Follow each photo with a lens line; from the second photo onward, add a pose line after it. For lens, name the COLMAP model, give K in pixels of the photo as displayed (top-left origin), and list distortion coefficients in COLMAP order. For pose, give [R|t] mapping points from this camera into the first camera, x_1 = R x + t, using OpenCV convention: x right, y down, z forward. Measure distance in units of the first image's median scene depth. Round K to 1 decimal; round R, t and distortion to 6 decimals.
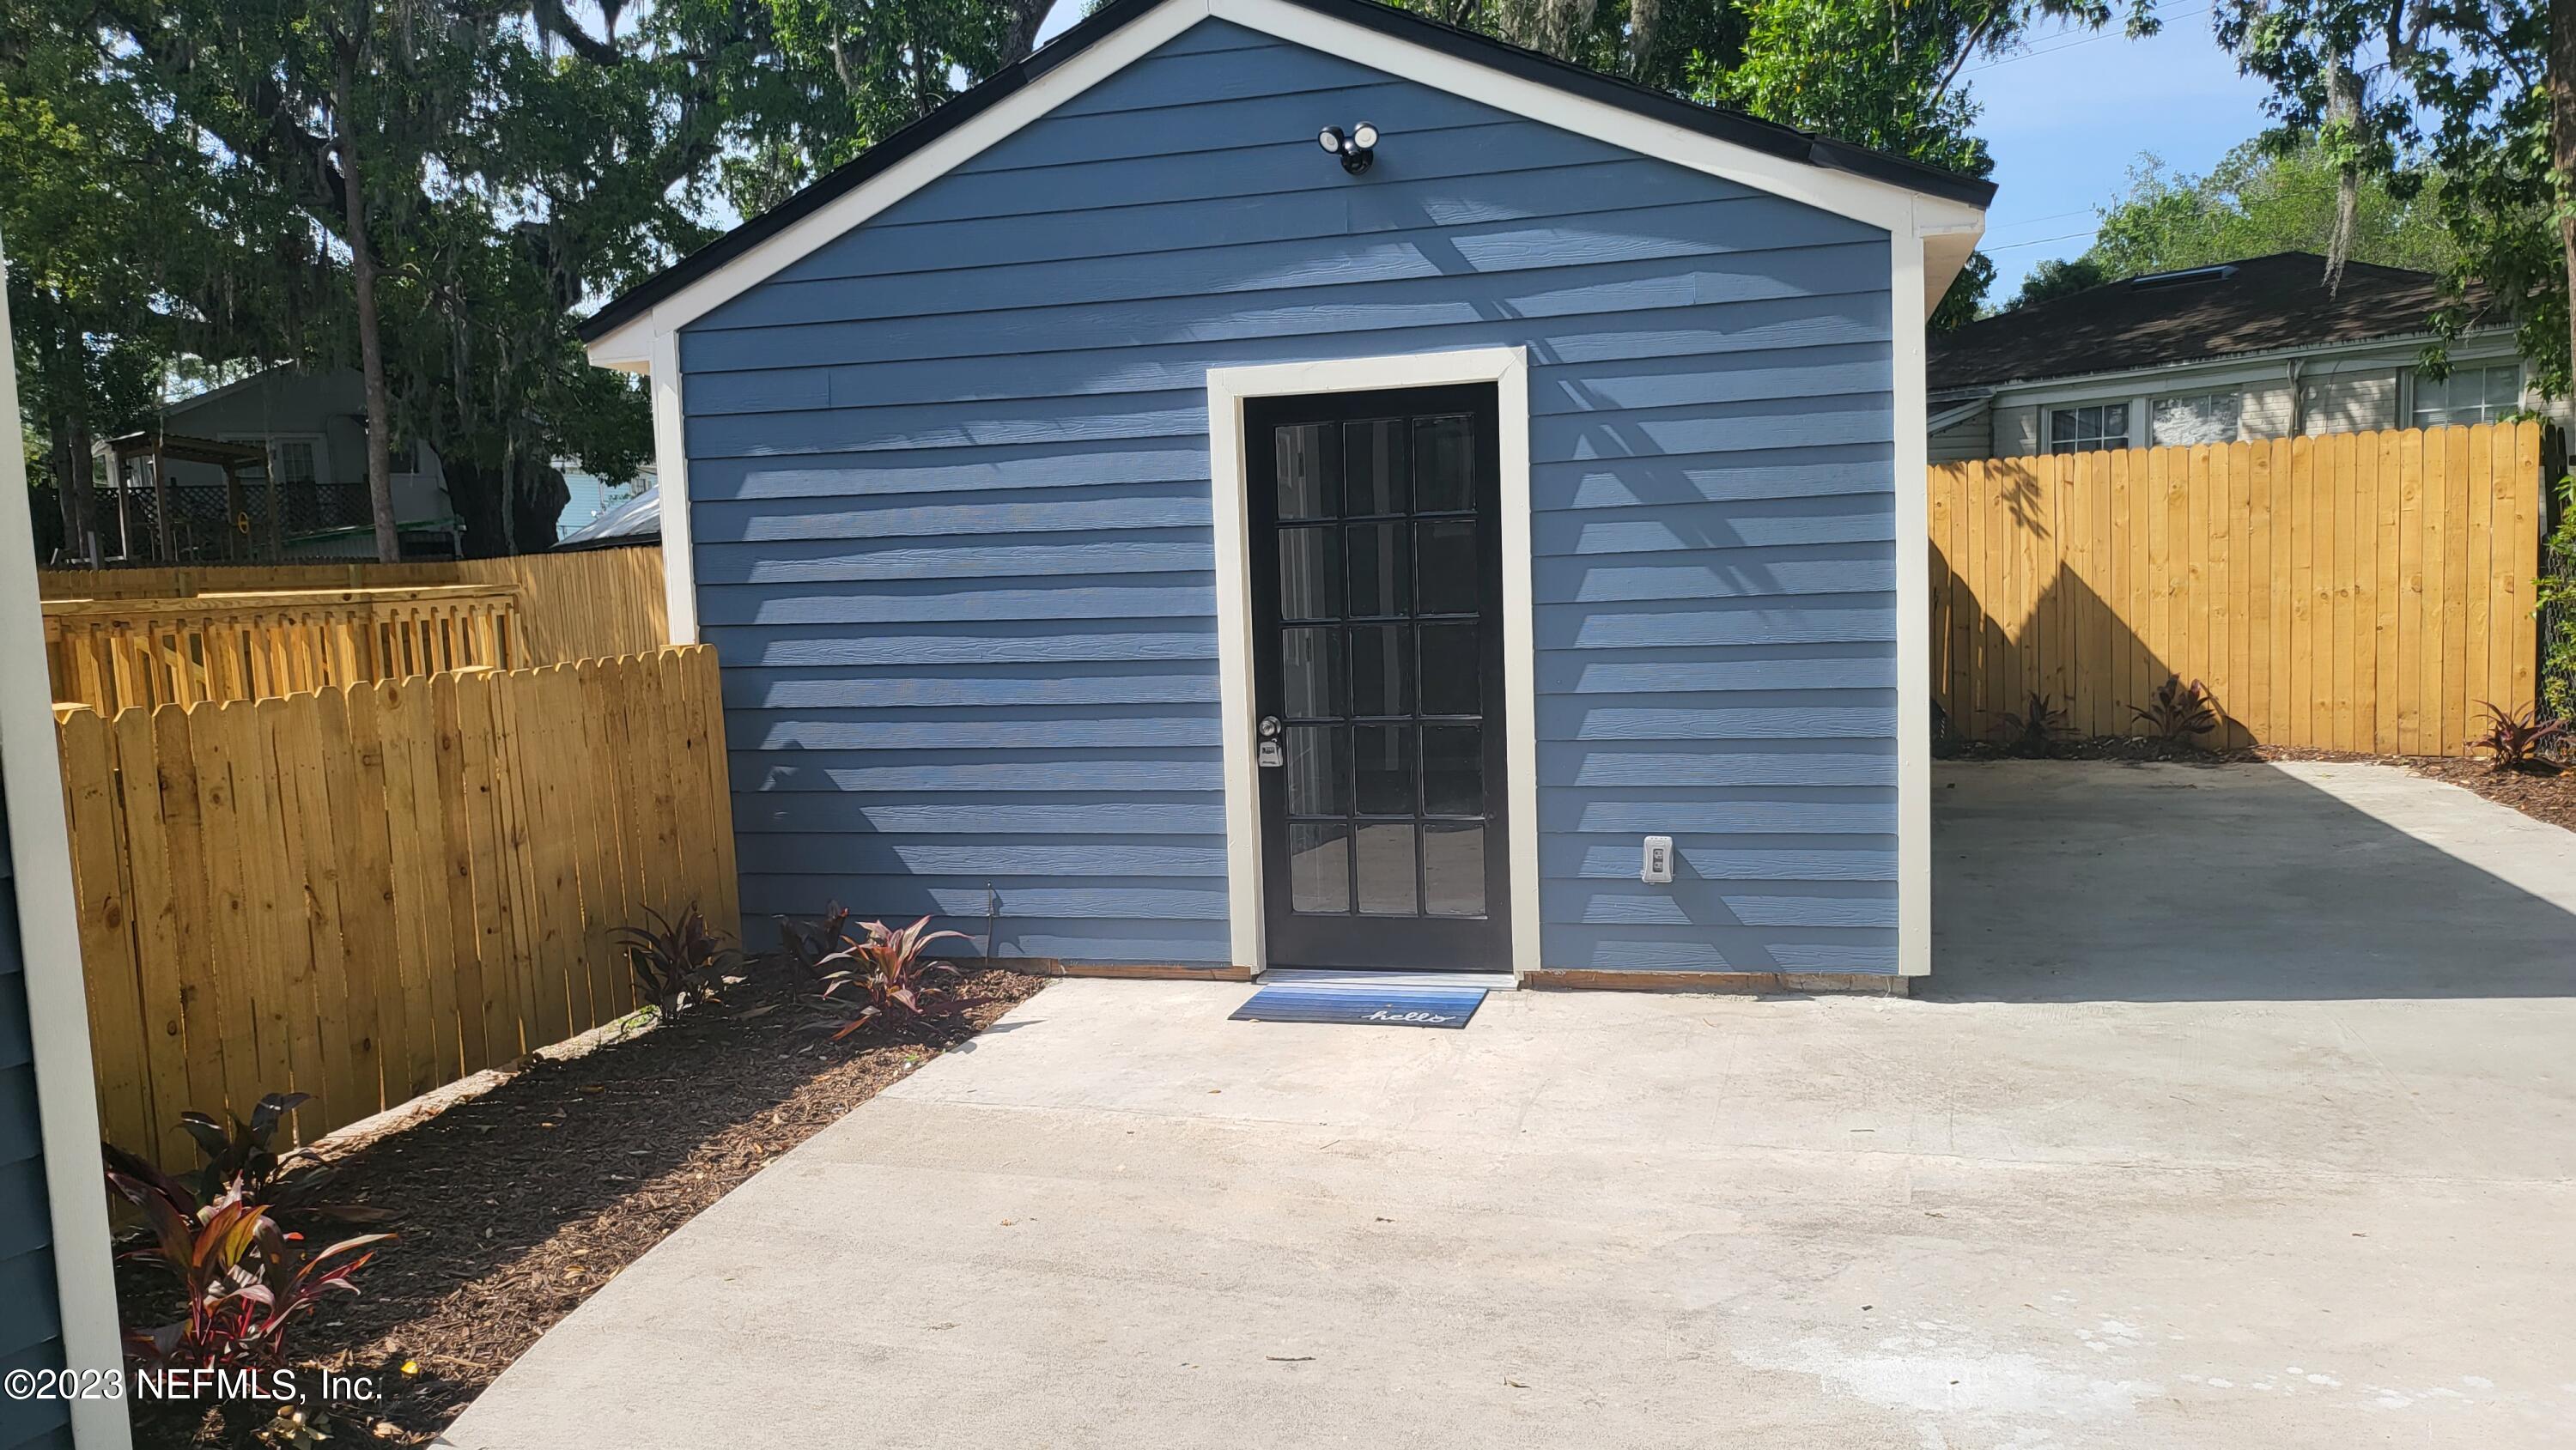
lens RADIAL K [[1855.5, 0, 1284.7], [0, 1855.5, 761.1], [0, 0, 1]] dist [0.070465, -0.078461]
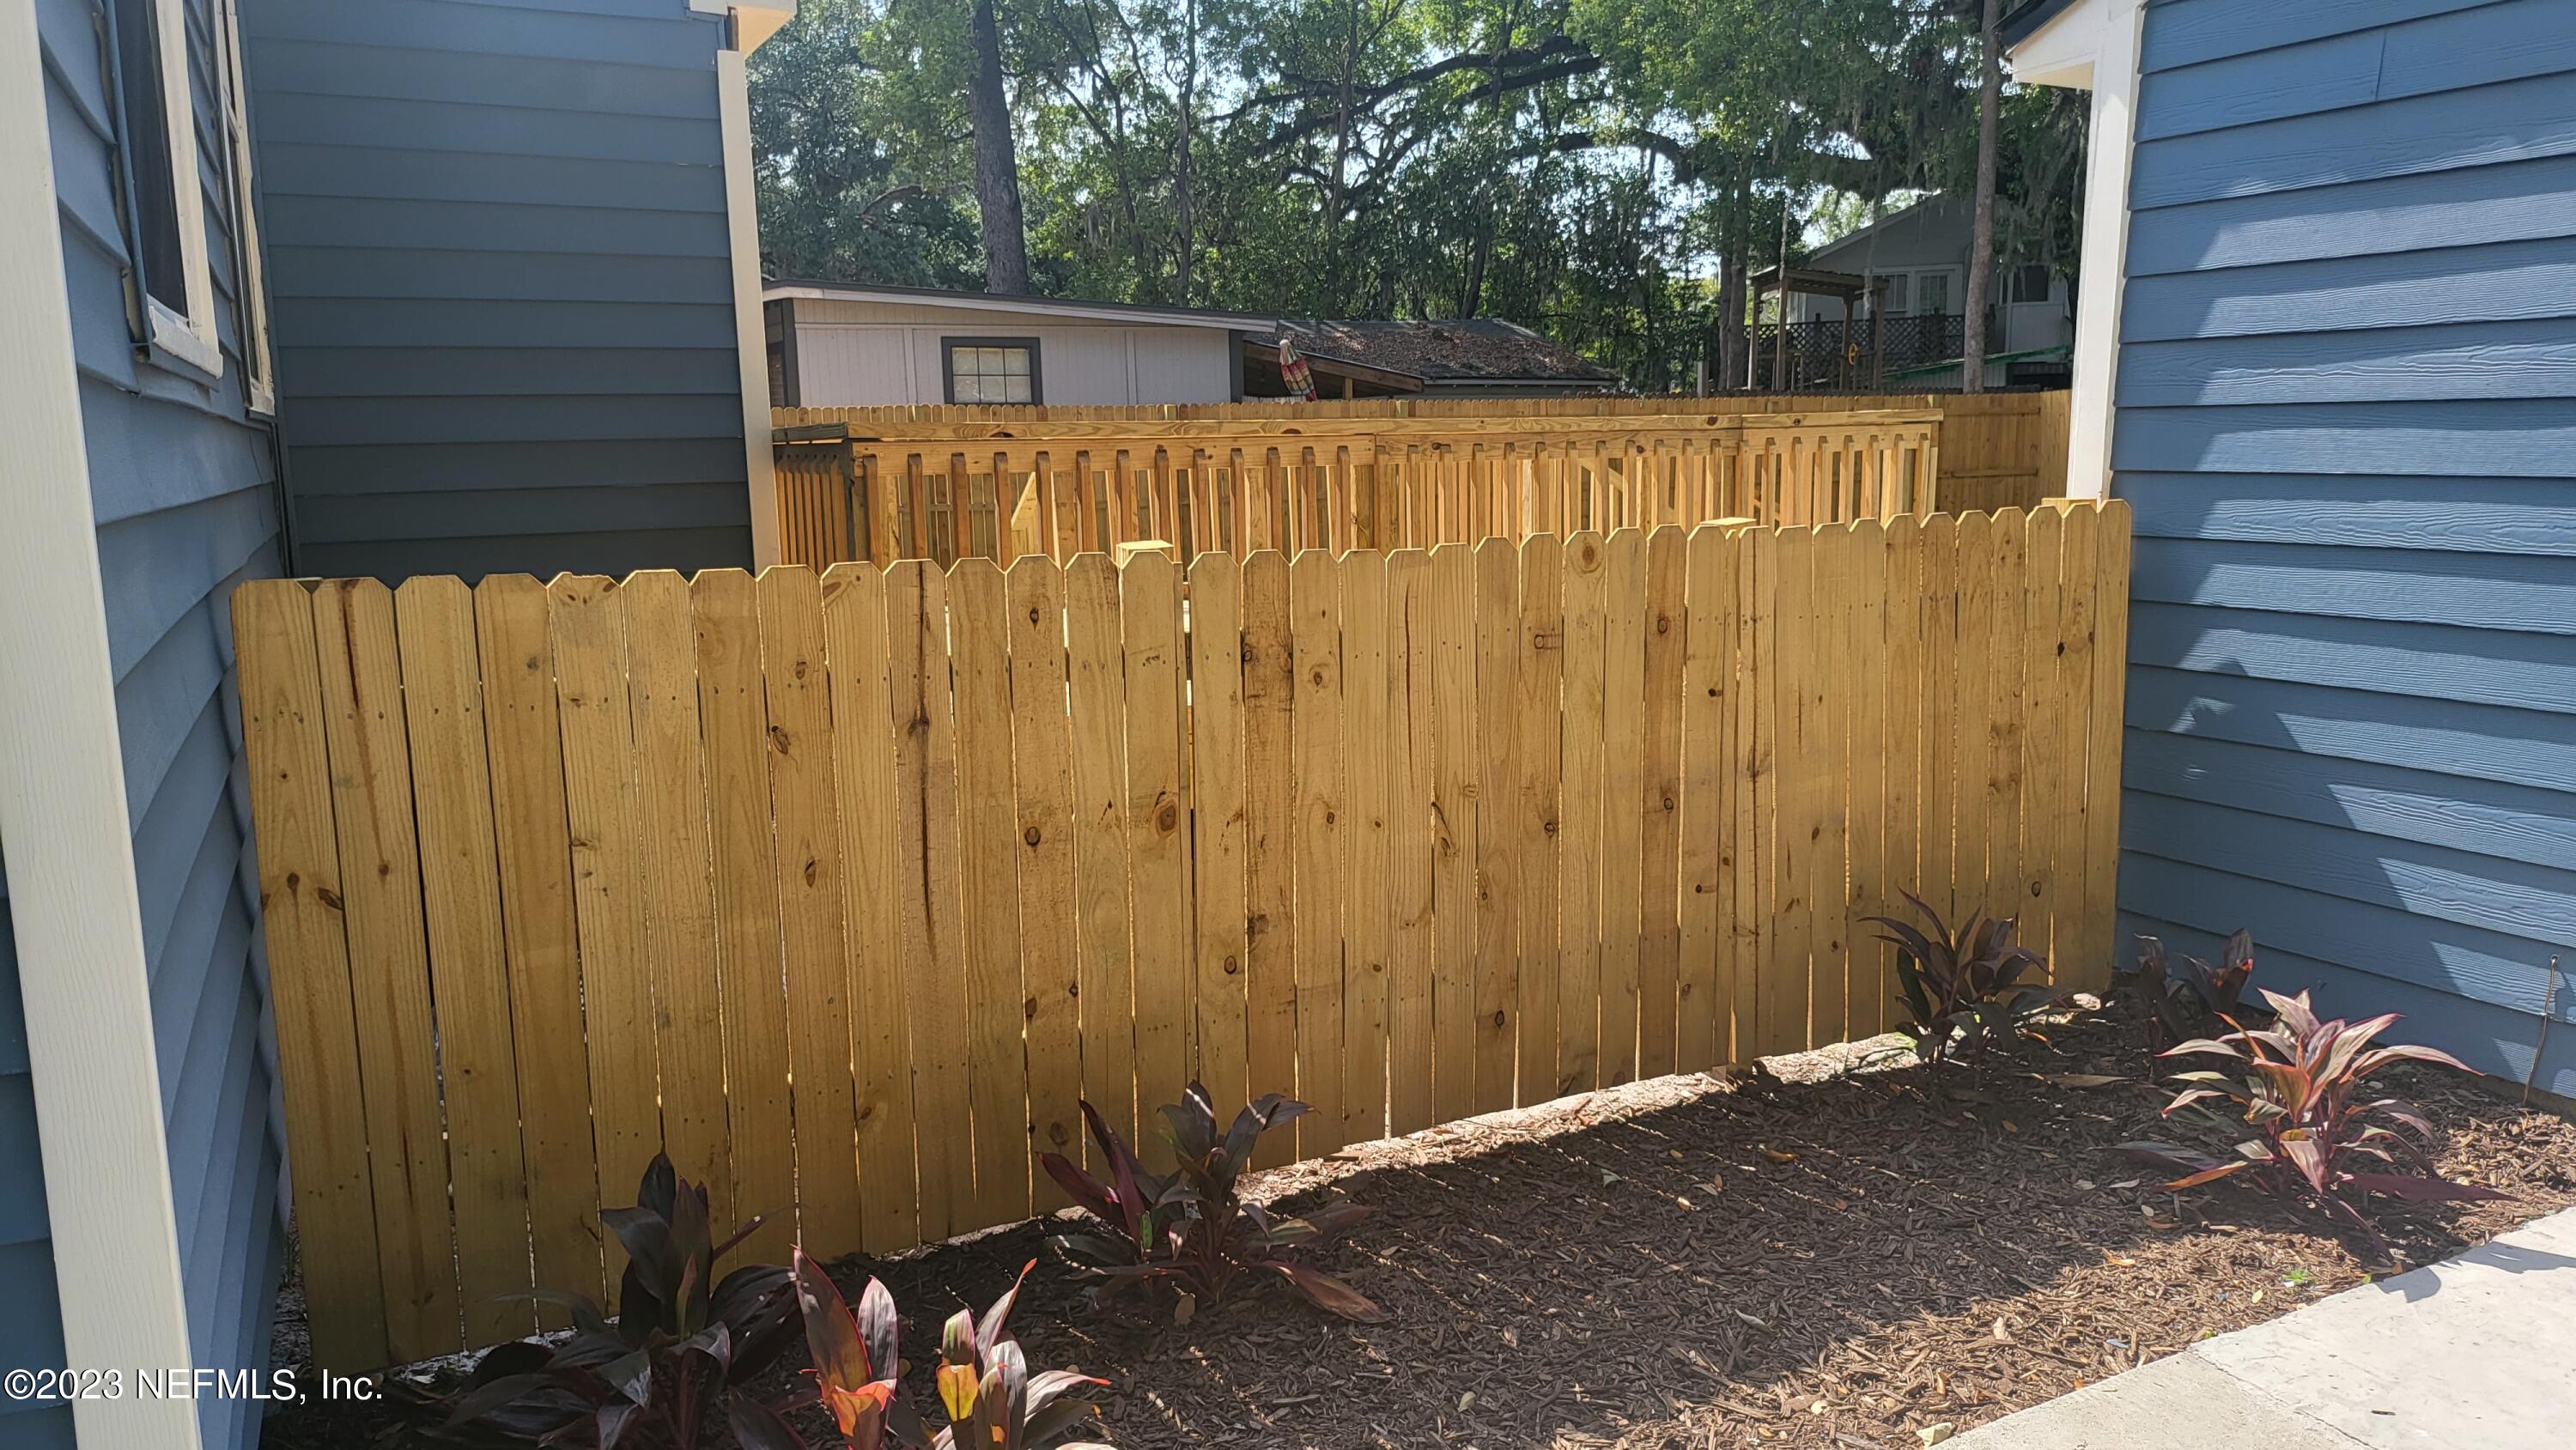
lens RADIAL K [[1855.5, 0, 1284.7], [0, 1855.5, 761.1], [0, 0, 1]] dist [0.070465, -0.078461]
pose [[0.681608, 0.150110, -0.716154, -0.029034], [-0.088338, 0.988454, 0.123109, -0.033284], [0.726365, -0.020648, 0.686999, 0.411448]]
